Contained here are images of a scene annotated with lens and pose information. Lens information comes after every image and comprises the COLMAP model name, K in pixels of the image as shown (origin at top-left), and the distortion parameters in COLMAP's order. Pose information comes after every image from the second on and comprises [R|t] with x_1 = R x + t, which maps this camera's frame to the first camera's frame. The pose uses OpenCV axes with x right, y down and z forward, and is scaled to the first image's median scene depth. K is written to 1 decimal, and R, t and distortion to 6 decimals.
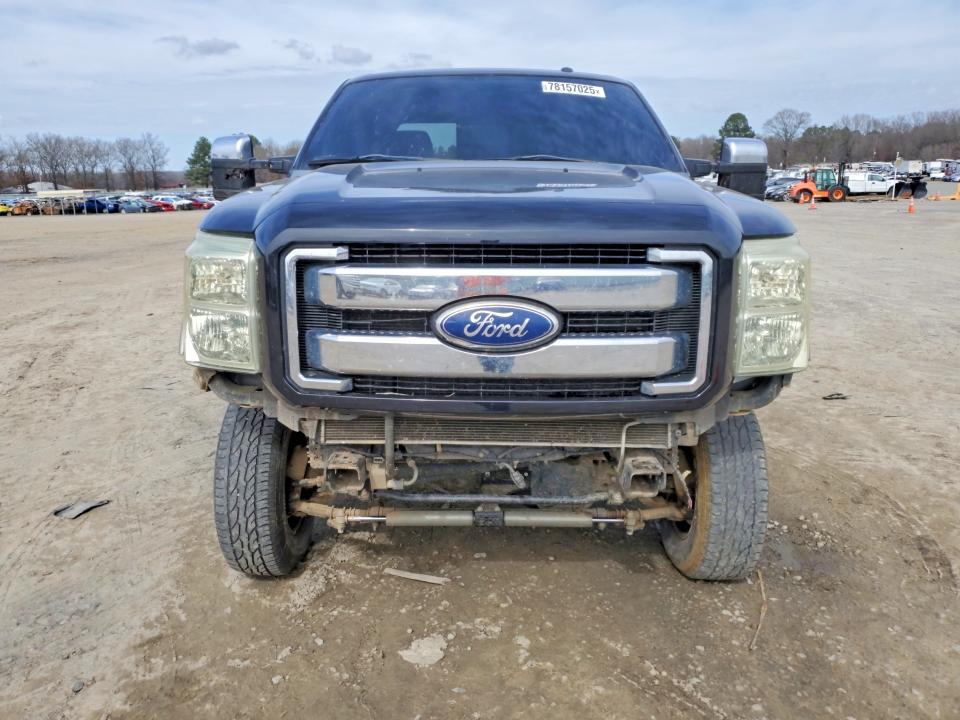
lens RADIAL K [[826.0, 0, 479.6], [0, 826.0, 360.9], [0, 0, 1]] dist [0.021156, 0.000599]
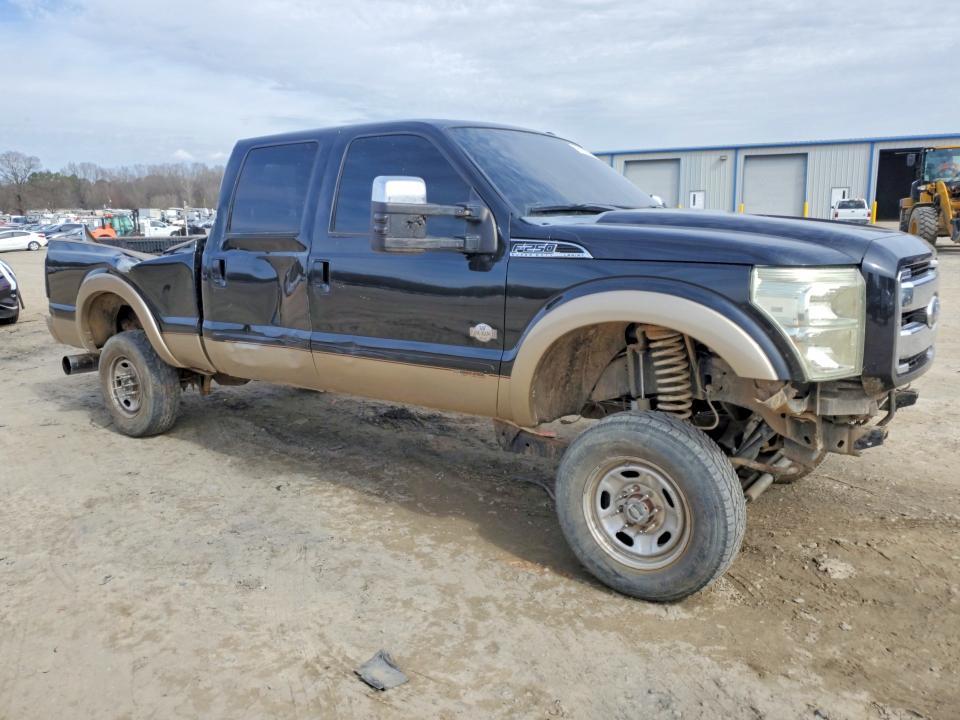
lens RADIAL K [[826.0, 0, 479.7], [0, 826.0, 358.5], [0, 0, 1]] dist [0.021156, 0.000599]
pose [[0.510909, -0.139496, 0.848241, -0.192517], [0.188650, 0.980886, 0.047683, -0.020579], [-0.838679, 0.135659, 0.527460, 0.097277]]
